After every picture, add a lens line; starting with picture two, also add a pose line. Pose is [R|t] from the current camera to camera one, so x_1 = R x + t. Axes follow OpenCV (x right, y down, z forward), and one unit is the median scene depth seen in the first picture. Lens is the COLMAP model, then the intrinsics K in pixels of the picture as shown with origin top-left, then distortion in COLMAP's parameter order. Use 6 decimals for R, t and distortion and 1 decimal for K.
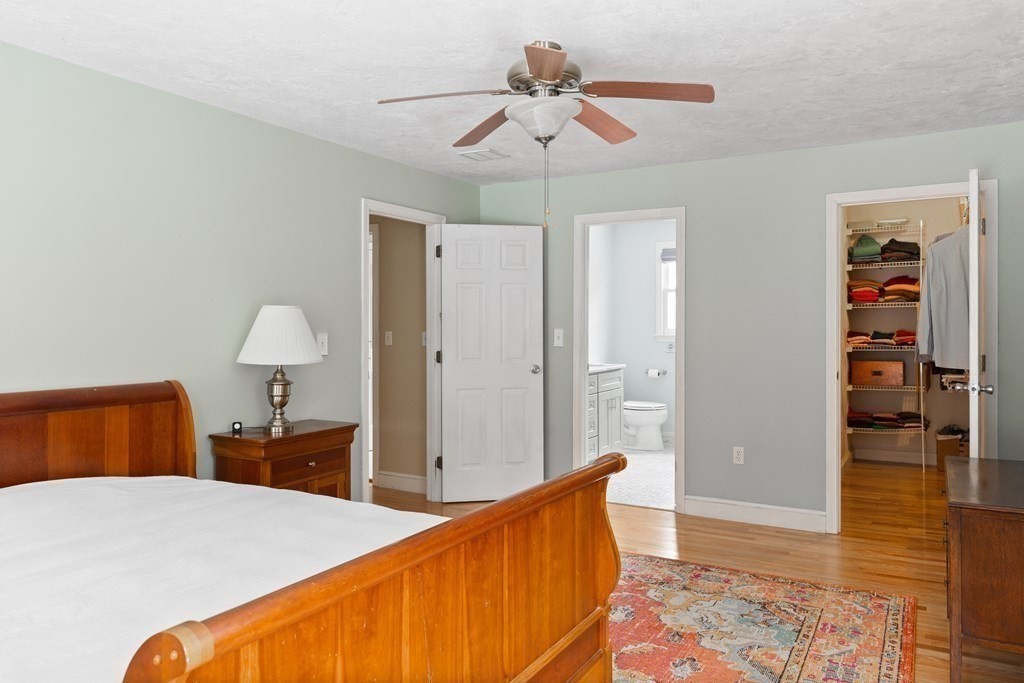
lens RADIAL K [[738.0, 0, 511.5], [0, 738.0, 338.2], [0, 0, 1]] dist [-0.002501, -0.000089]
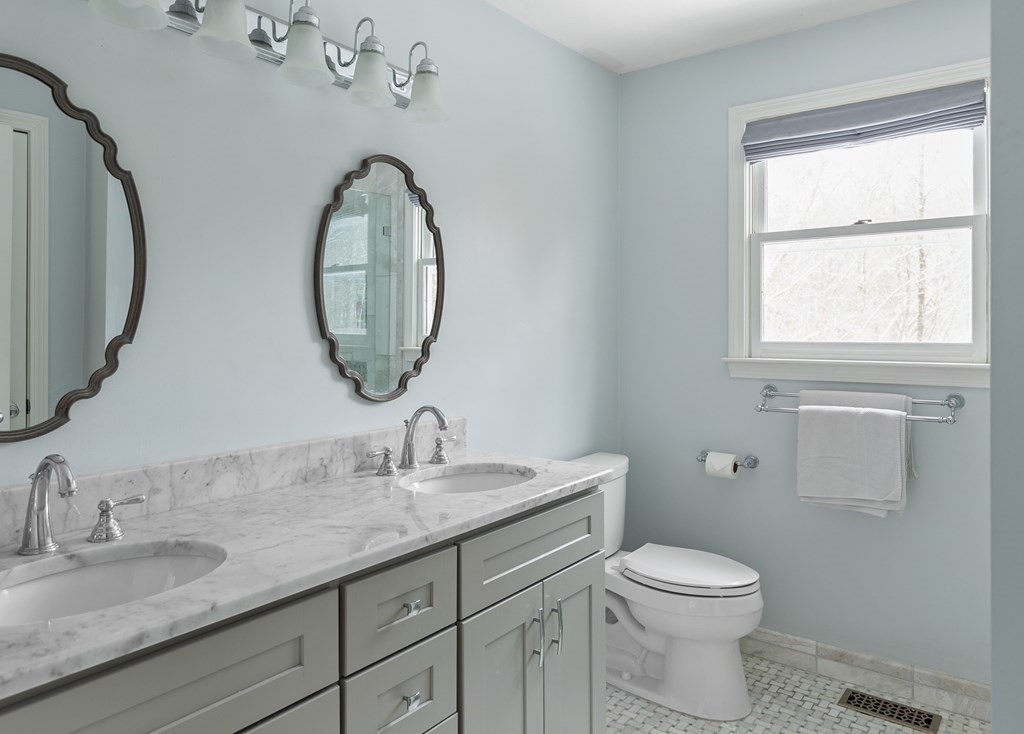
lens RADIAL K [[685.7, 0, 507.7], [0, 685.7, 335.7], [0, 0, 1]] dist [-0.001962, 0.002777]
pose [[0.990579, 0.002739, -0.136913, 0.134373], [-0.003613, 0.999975, -0.006135, -0.013586], [0.136893, 0.006572, 0.990564, 0.649516]]
